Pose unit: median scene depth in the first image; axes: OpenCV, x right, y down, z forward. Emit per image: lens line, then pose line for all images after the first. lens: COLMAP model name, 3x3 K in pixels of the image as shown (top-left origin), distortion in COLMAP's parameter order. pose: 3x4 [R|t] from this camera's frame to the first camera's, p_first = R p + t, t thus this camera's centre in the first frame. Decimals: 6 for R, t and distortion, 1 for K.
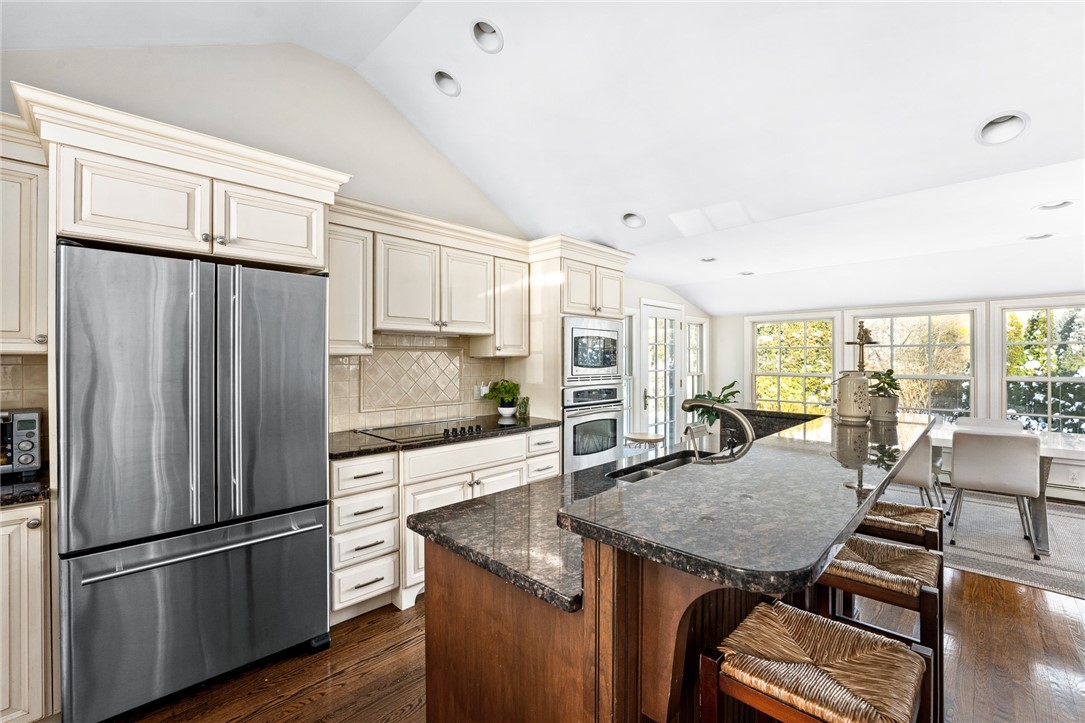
lens RADIAL K [[468.1, 0, 543.3], [0, 468.1, 361.0], [0, 0, 1]] dist [0.001895, 0.000719]
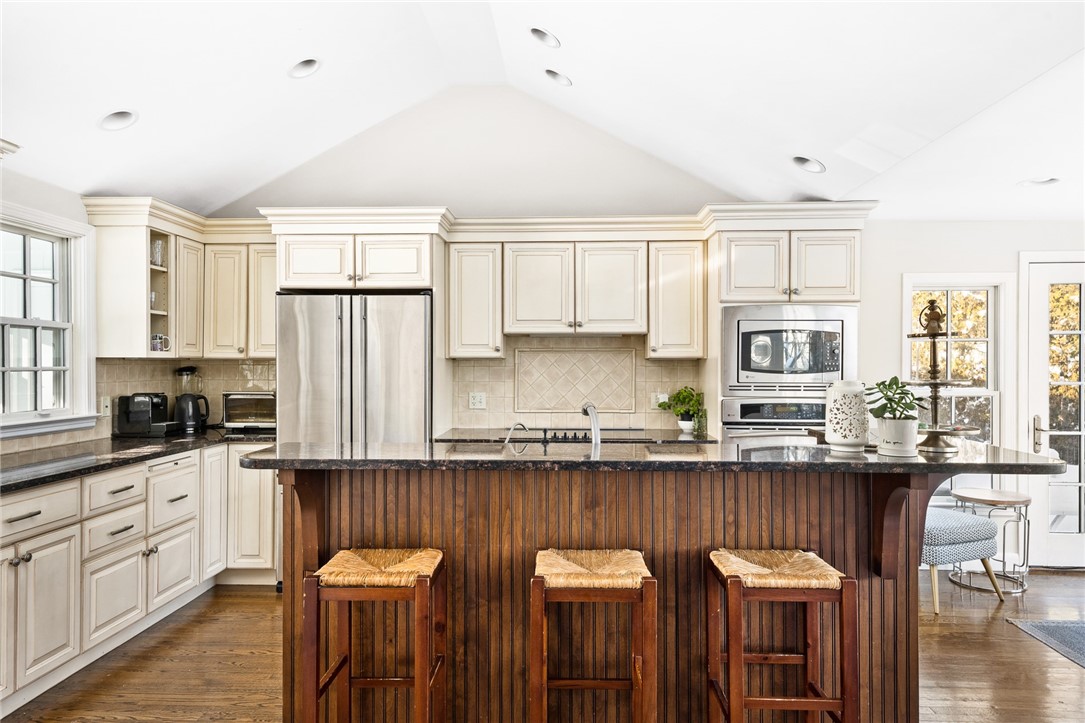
lens RADIAL K [[721.8, 0, 544.5], [0, 721.8, 372.7], [0, 0, 1]] dist [0.036945, -0.001843]
pose [[0.658193, 0.011925, -0.752755, 0.705061], [-0.003002, 0.999908, 0.013216, -0.000178], [0.752843, -0.006439, 0.658168, -0.012356]]
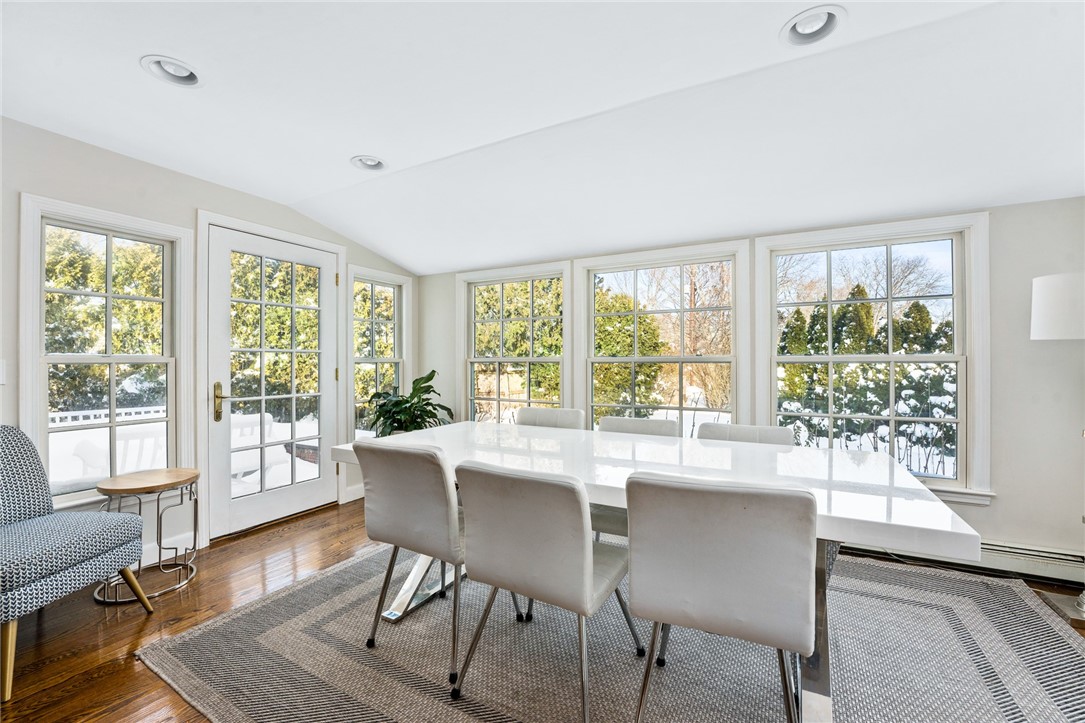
lens RADIAL K [[436.3, 0, 544.2], [0, 436.3, 361.2], [0, 0, 1]] dist [-0.001919, -0.000062]
pose [[0.970066, -0.000056, 0.242842, 0.663648], [0.002410, 0.999953, -0.009395, 0.058821], [-0.242830, 0.009699, 0.970020, 0.608213]]
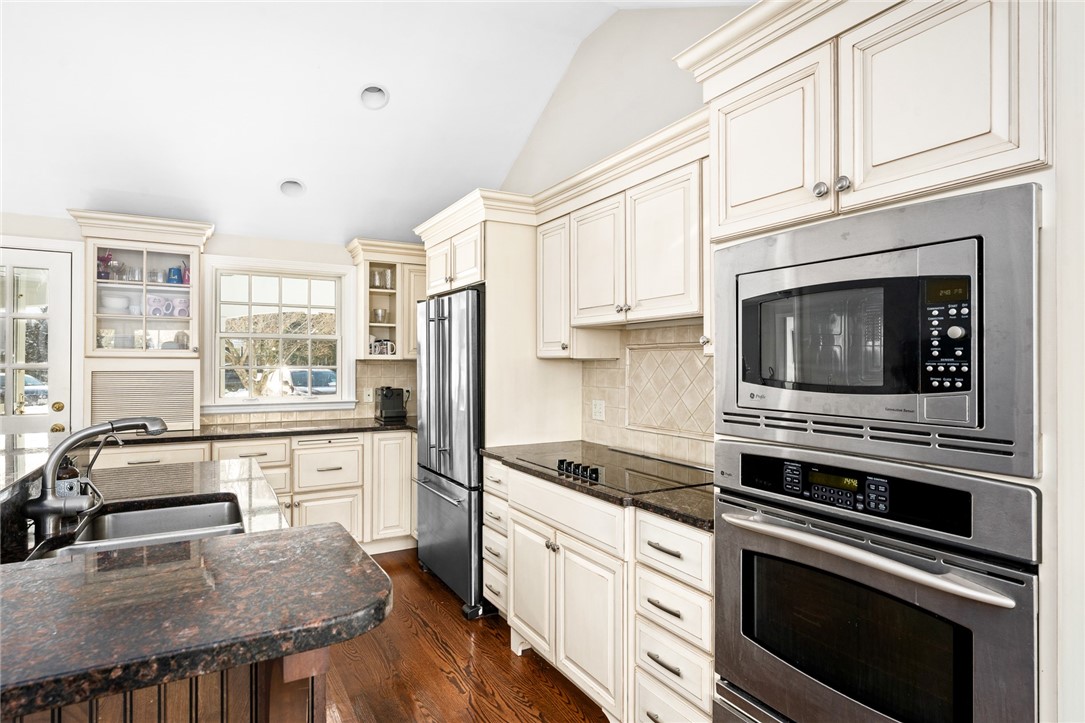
lens RADIAL K [[599.4, 0, 540.3], [0, 599.4, 360.3], [0, 0, 1]] dist [-0.005377, -0.000348]
pose [[-0.295095, -0.004264, -0.955458, 0.519193], [-0.004873, 0.999984, -0.002957, -0.002909], [0.955455, 0.003783, -0.295111, 0.941892]]
